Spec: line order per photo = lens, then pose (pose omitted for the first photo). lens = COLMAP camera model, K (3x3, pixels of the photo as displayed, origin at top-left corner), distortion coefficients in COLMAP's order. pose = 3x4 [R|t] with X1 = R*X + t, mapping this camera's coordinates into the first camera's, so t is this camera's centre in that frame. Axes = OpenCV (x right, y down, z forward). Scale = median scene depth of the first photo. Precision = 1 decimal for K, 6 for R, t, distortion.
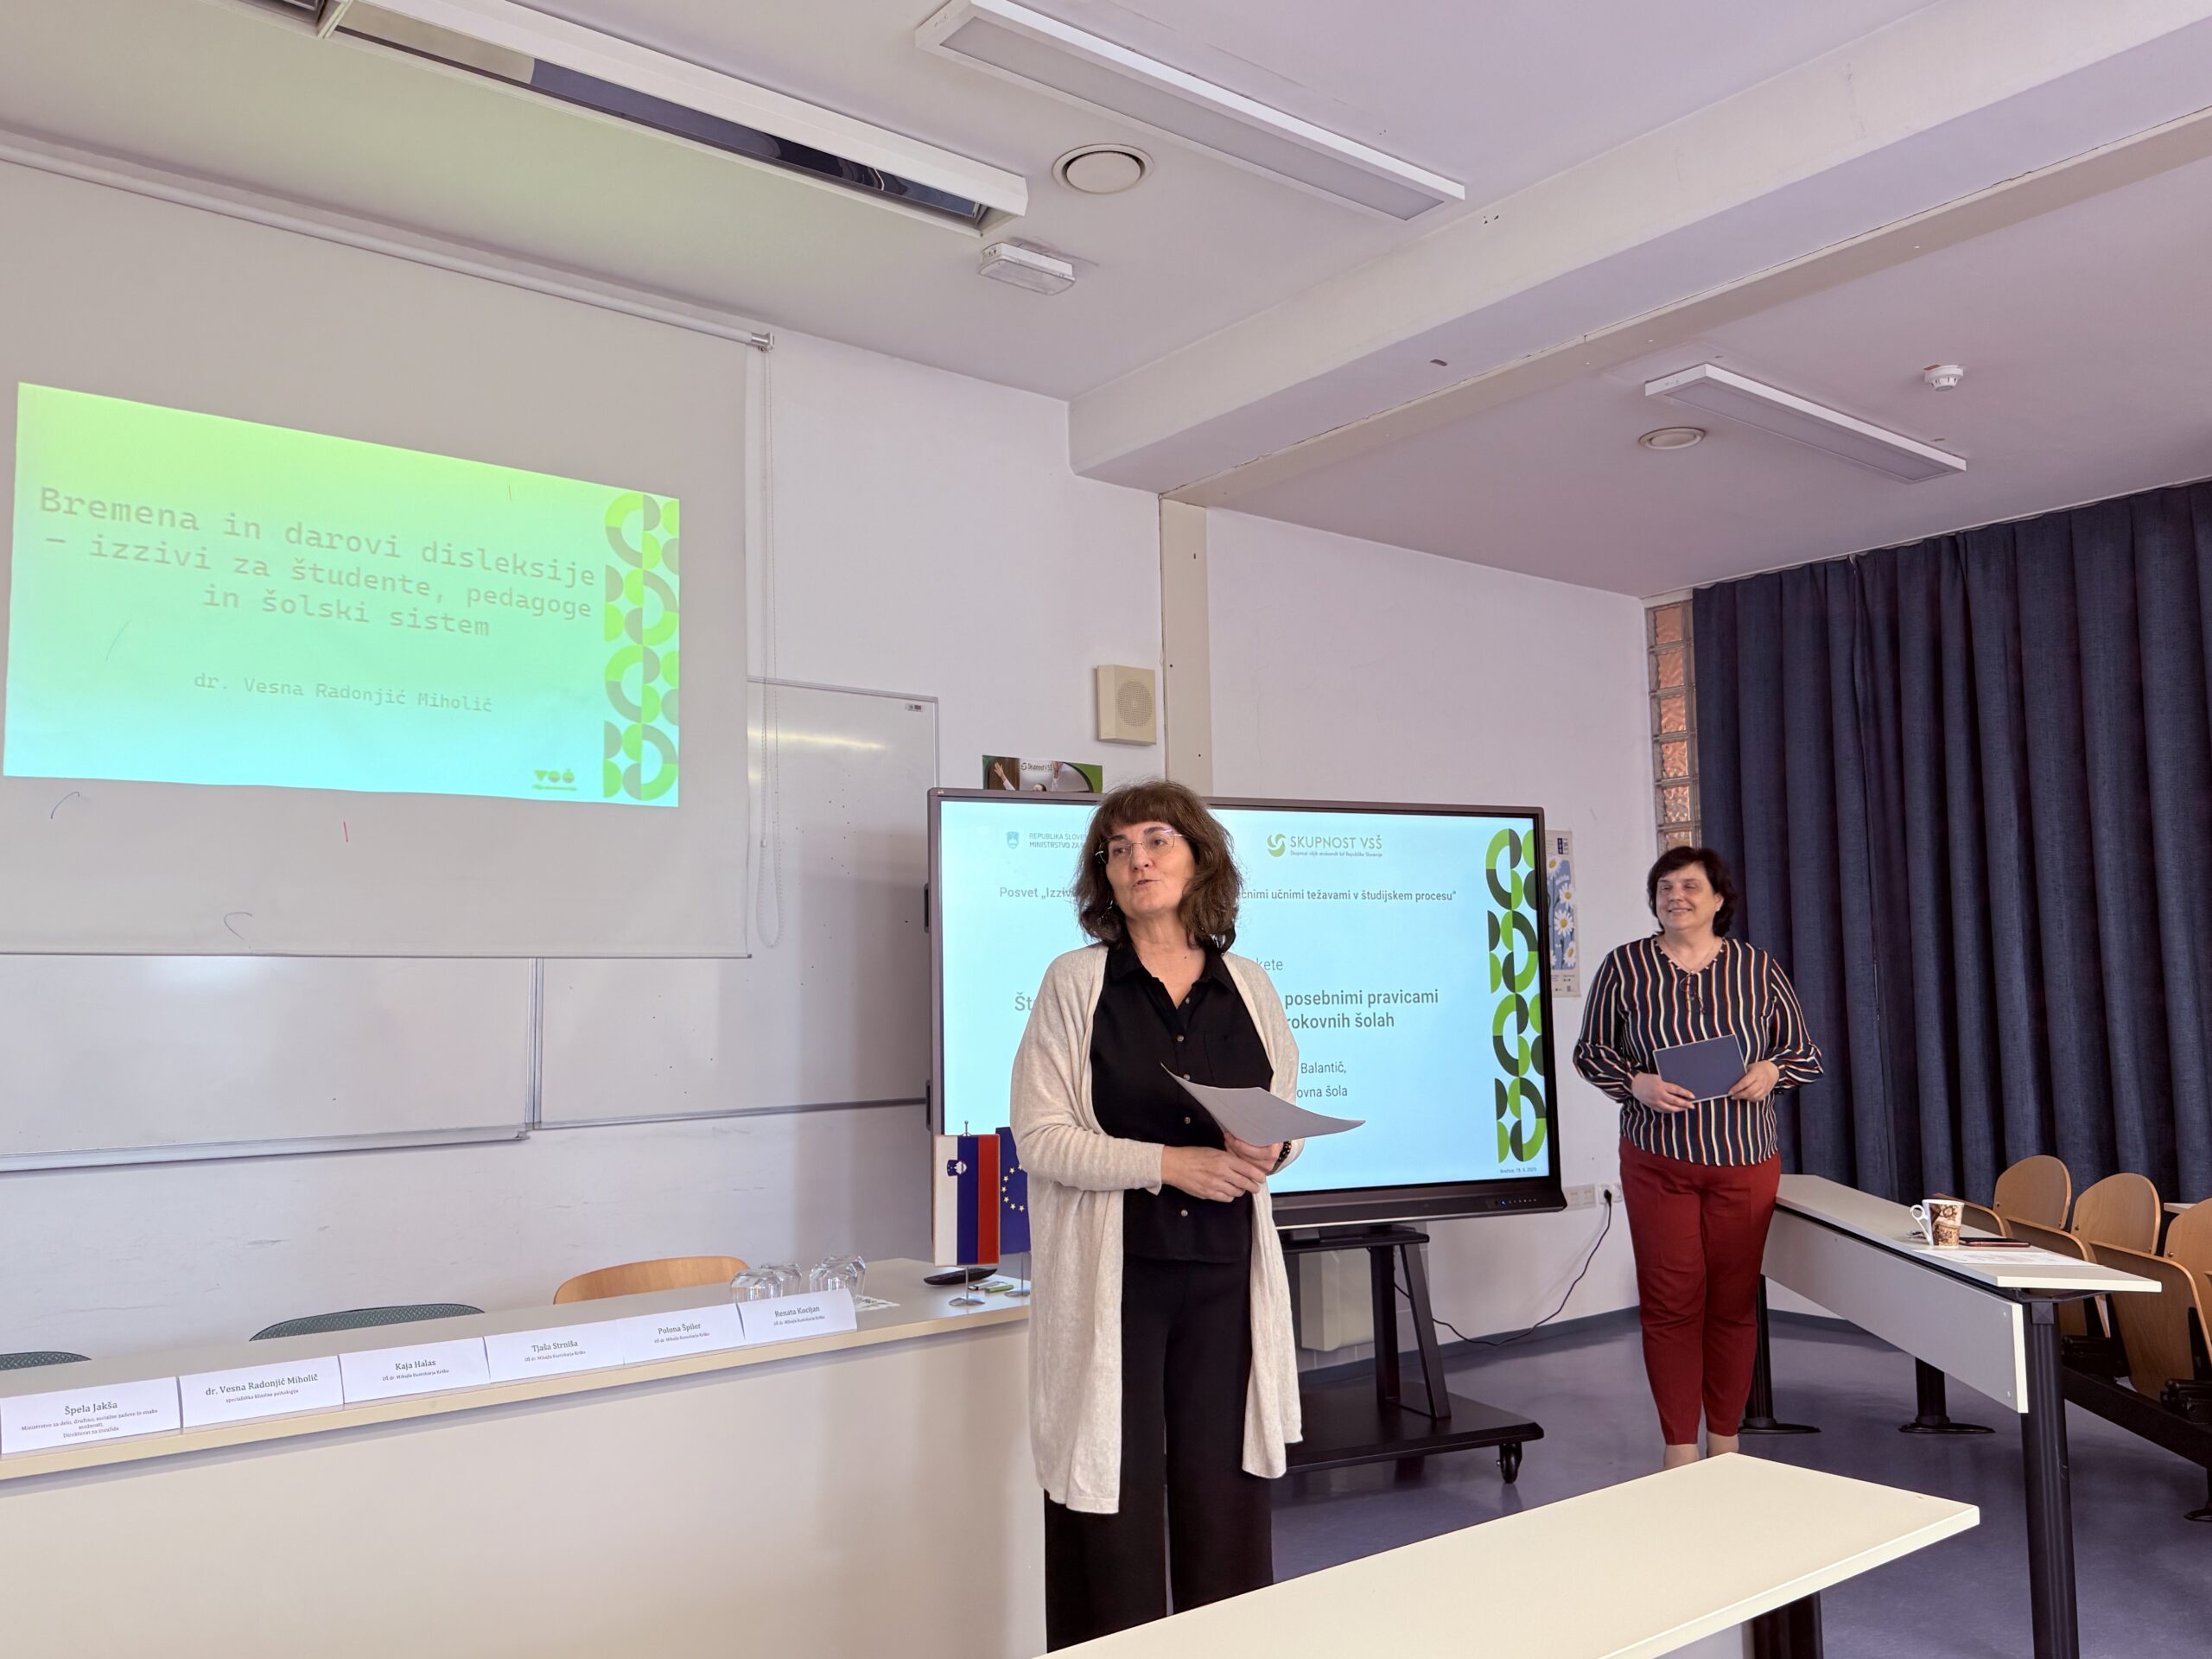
lens RADIAL K [[1757.1, 0, 1101.7], [0, 1757.1, 838.9], [0, 0, 1]] dist [0.141496, -0.247397]
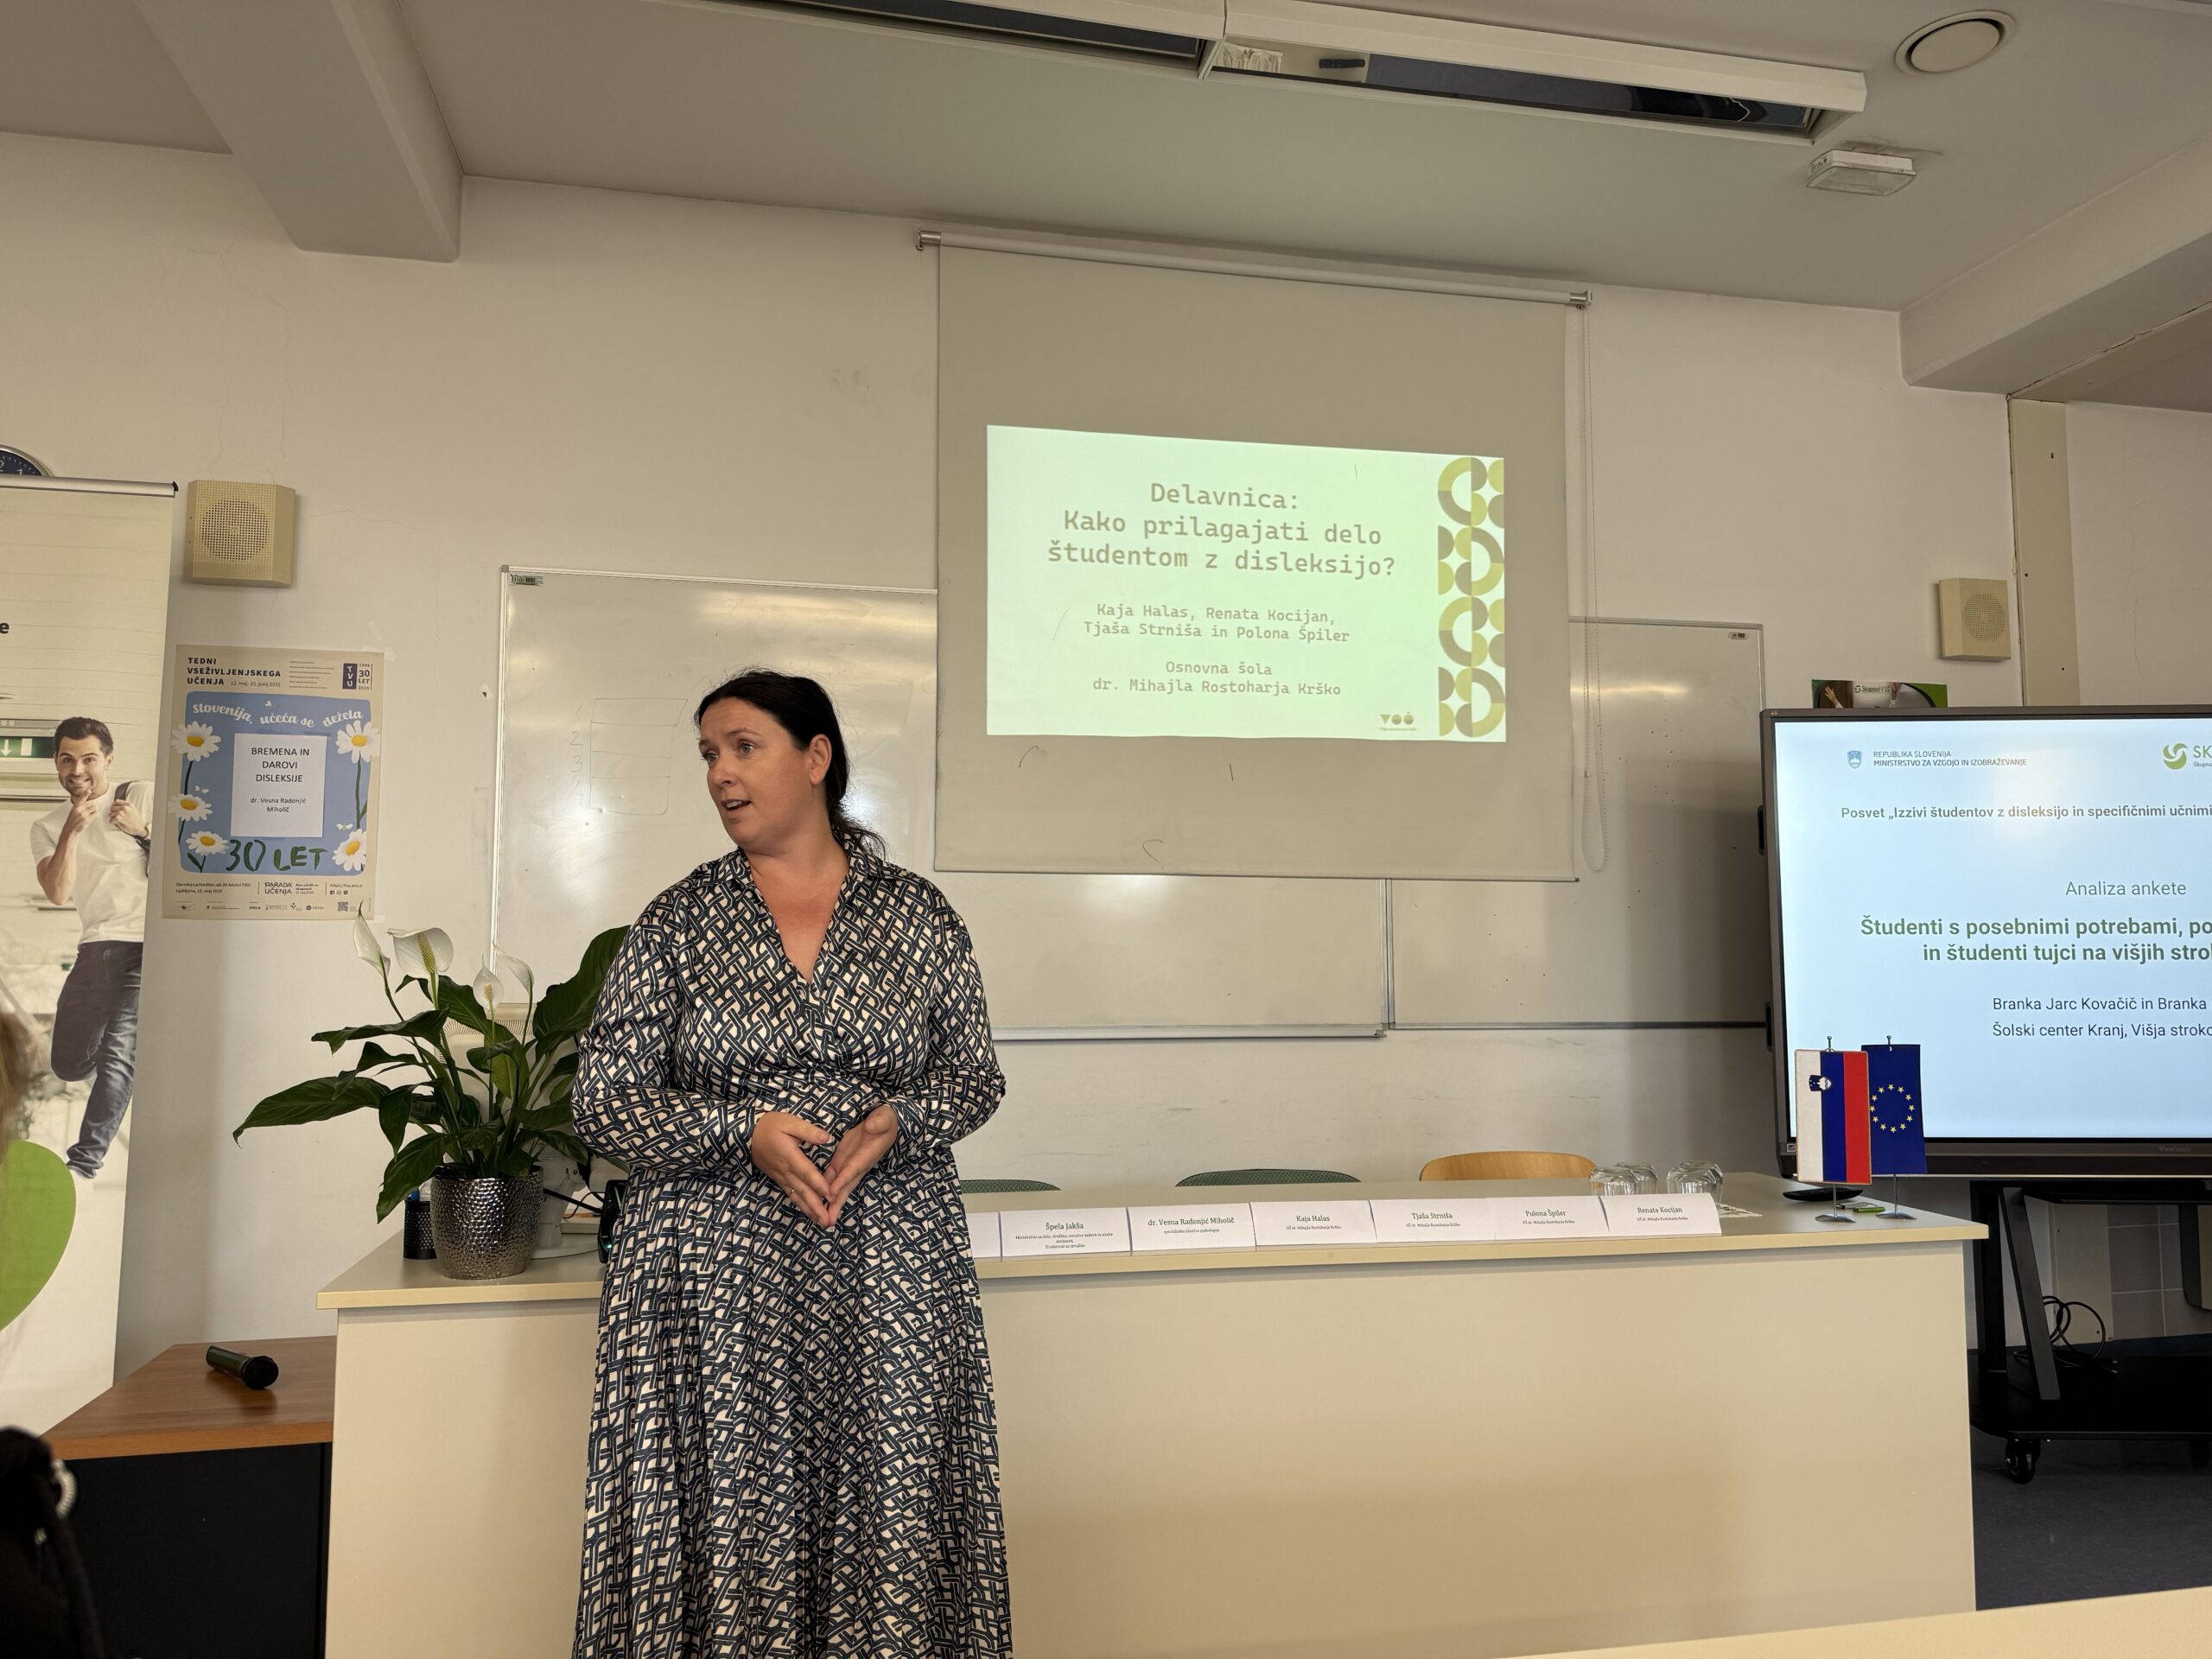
lens RADIAL K [[1533.1, 0, 1093.8], [0, 1533.1, 834.1], [0, 0, 1]] dist [0.067233, -0.094587]
pose [[0.887073, -0.017594, -0.461295, -0.027790], [0.027526, 0.999511, 0.014811, 0.016995], [0.460809, -0.025836, 0.887123, 0.040560]]
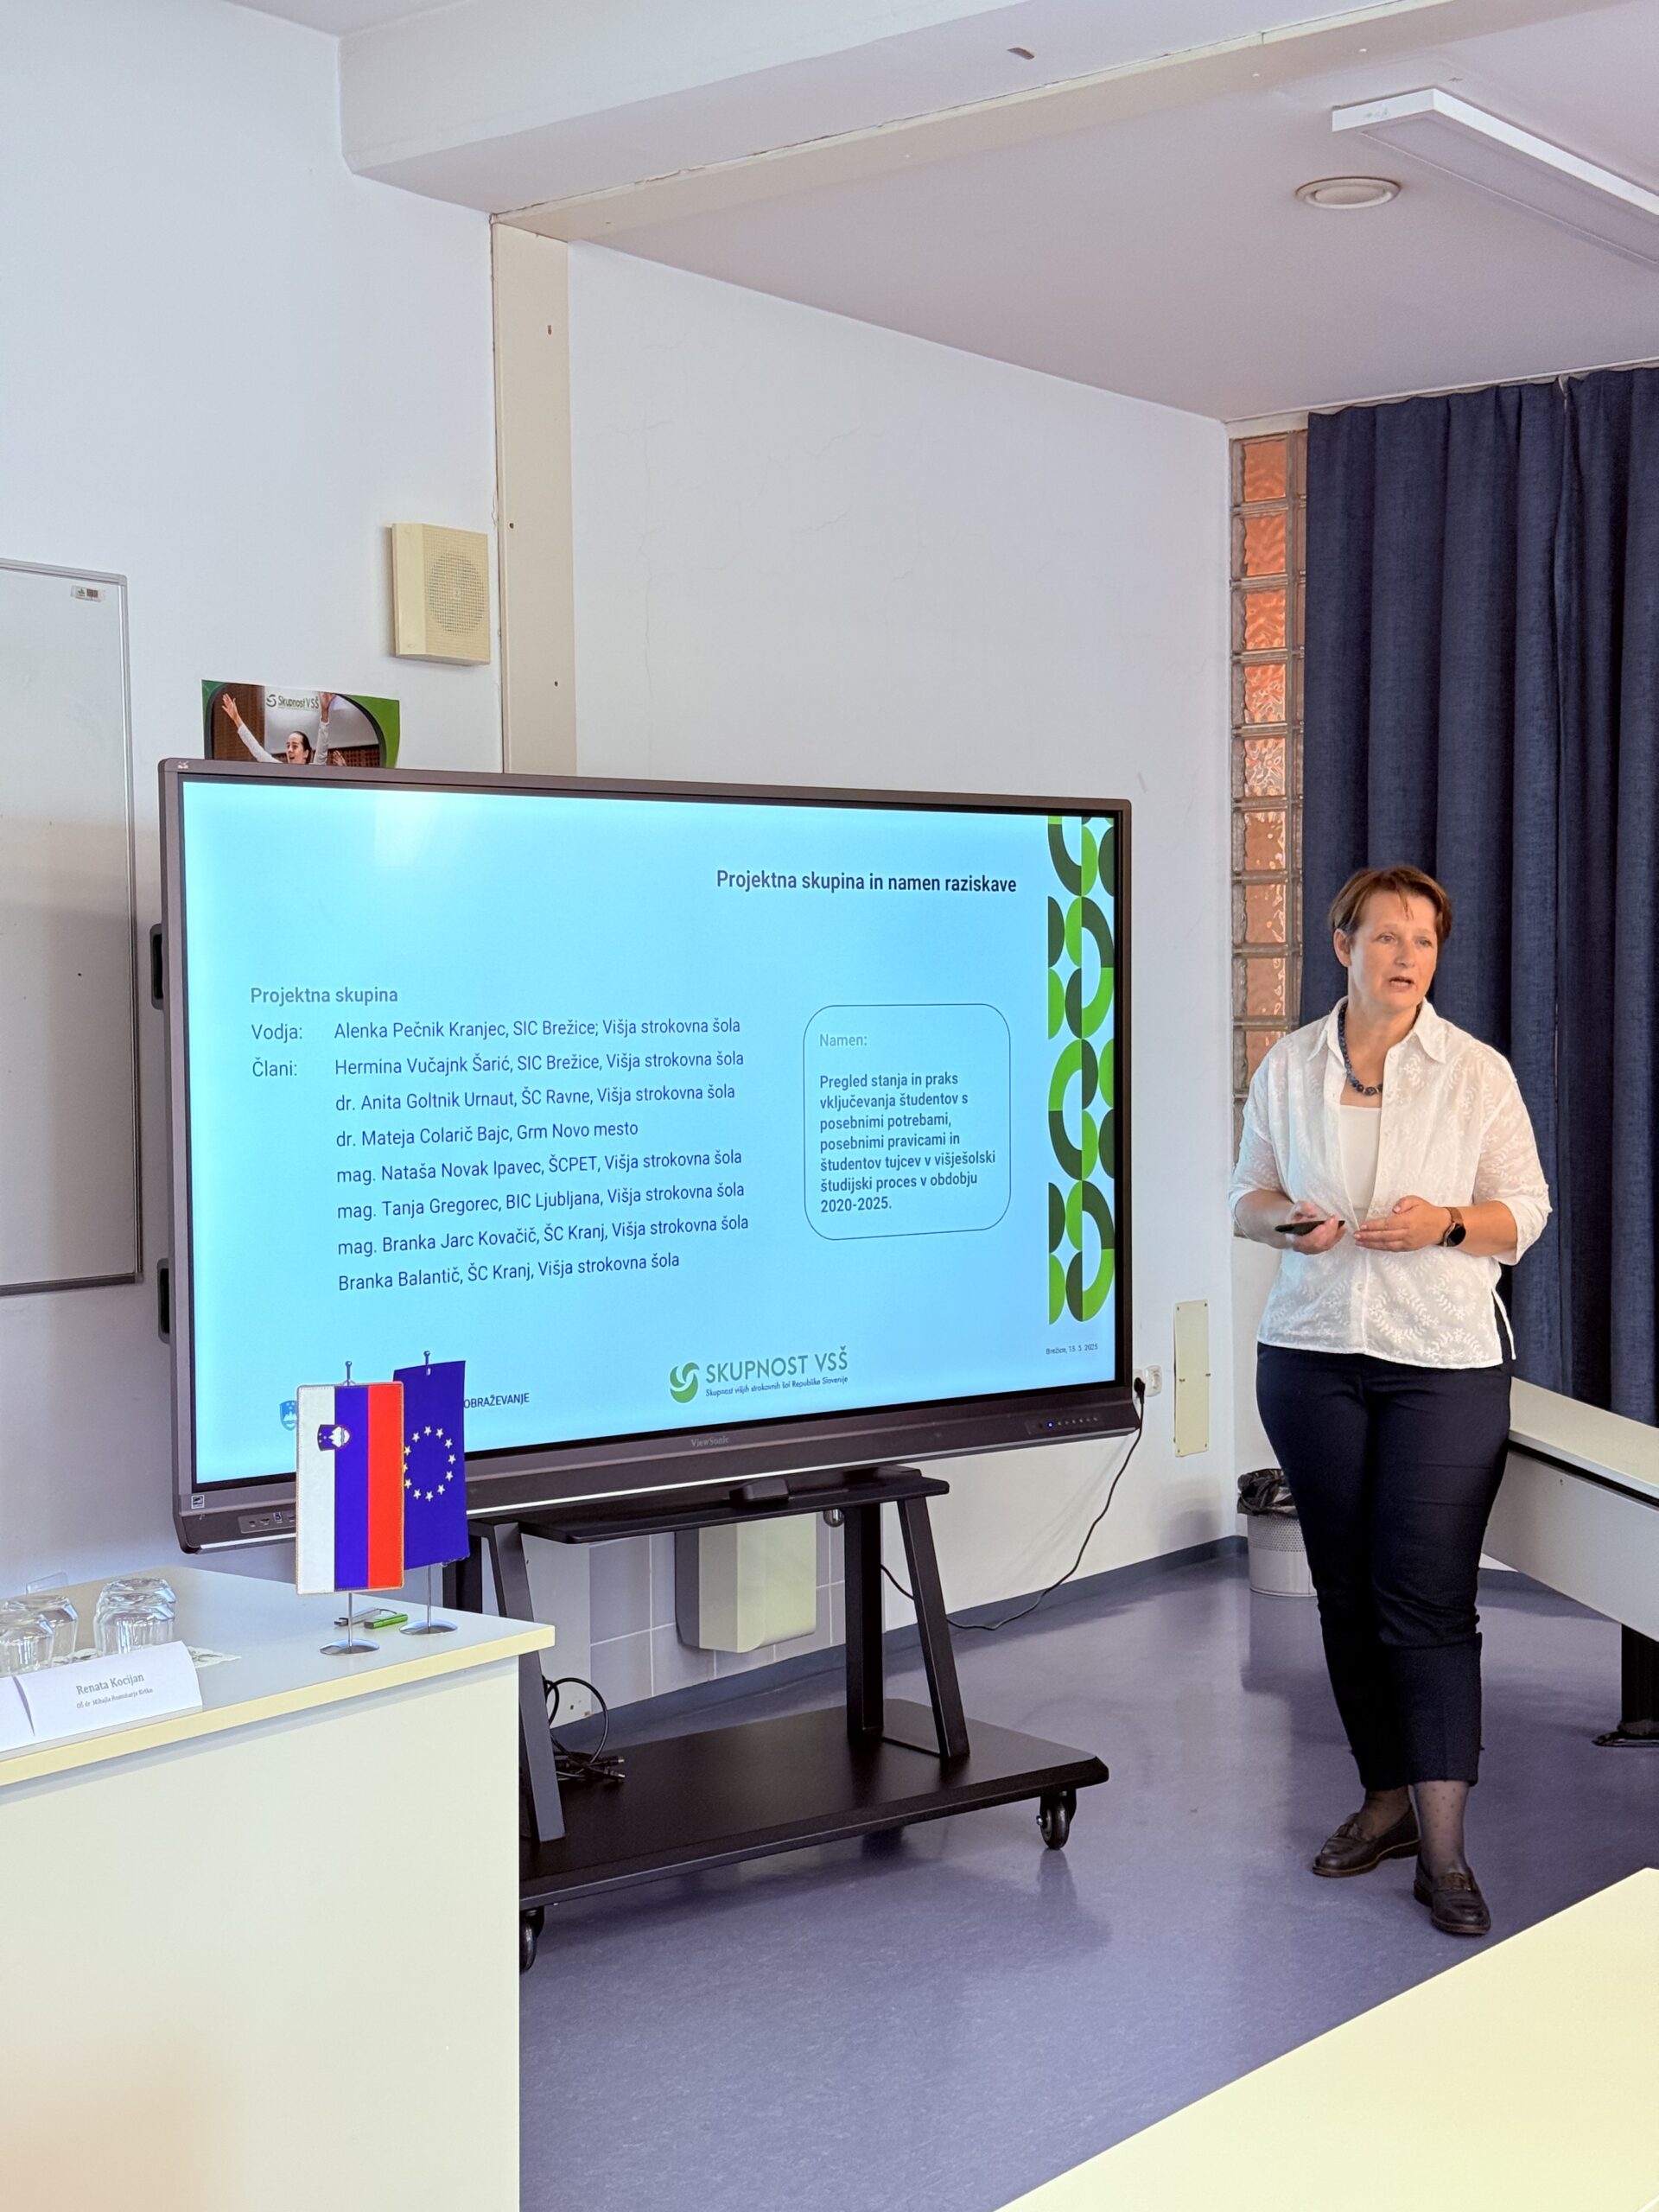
lens RADIAL K [[3062.7, 0, 829.5], [0, 3062.7, 1106.0], [0, 0, 1]] dist [0.174494, -0.045378]
pose [[0.974243, 0.002785, 0.225483, -0.106589], [-0.030792, 0.992201, 0.120789, -0.042479], [-0.223388, -0.124621, 0.966730, -0.039076]]
